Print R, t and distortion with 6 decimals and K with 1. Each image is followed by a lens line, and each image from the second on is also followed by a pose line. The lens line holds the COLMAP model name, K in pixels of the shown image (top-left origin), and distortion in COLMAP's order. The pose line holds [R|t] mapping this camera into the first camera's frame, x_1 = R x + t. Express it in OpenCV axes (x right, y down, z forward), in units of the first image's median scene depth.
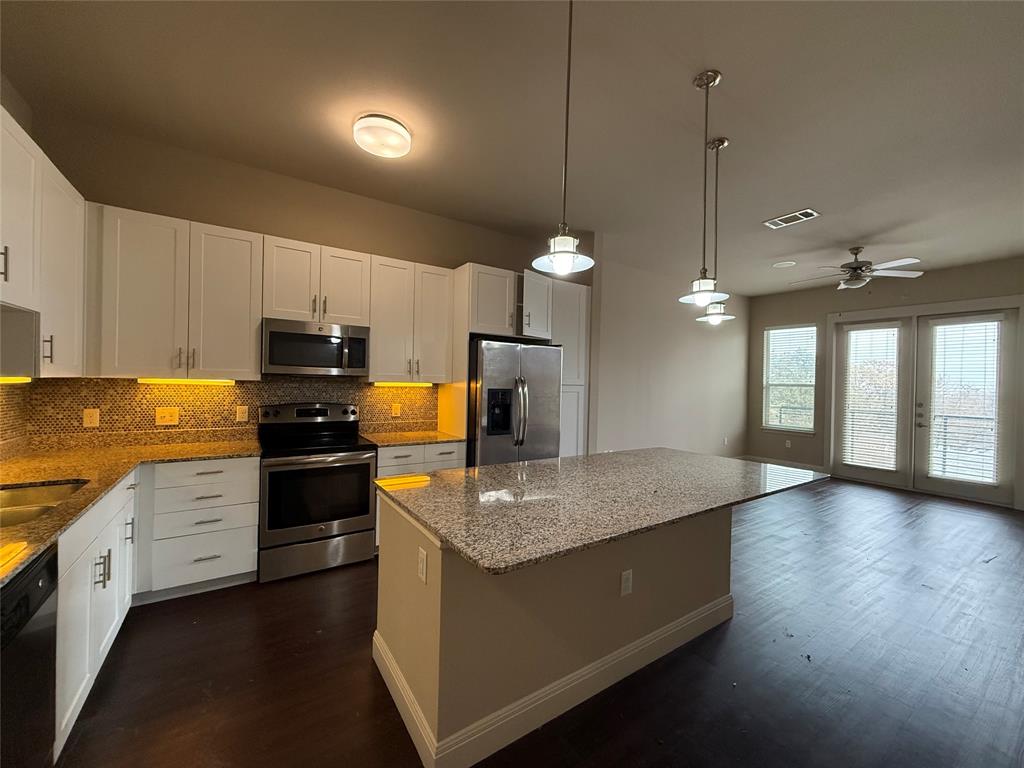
lens RADIAL K [[408.8, 0, 511.3], [0, 408.8, 386.1], [0, 0, 1]] dist [0.002237, 0.000504]
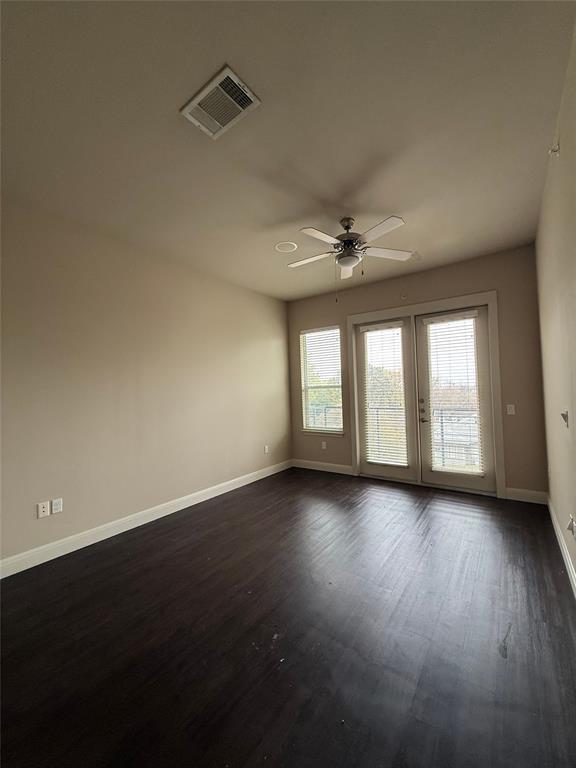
lens RADIAL K [[306.1, 0, 288.0], [0, 306.1, 384.0], [0, 0, 1]] dist [-0.000037, -0.000021]
pose [[0.934866, -0.048907, 0.351617, 0.394425], [0.057316, 0.998264, -0.013538, -0.005093], [-0.350344, 0.032810, 0.936046, 0.377128]]
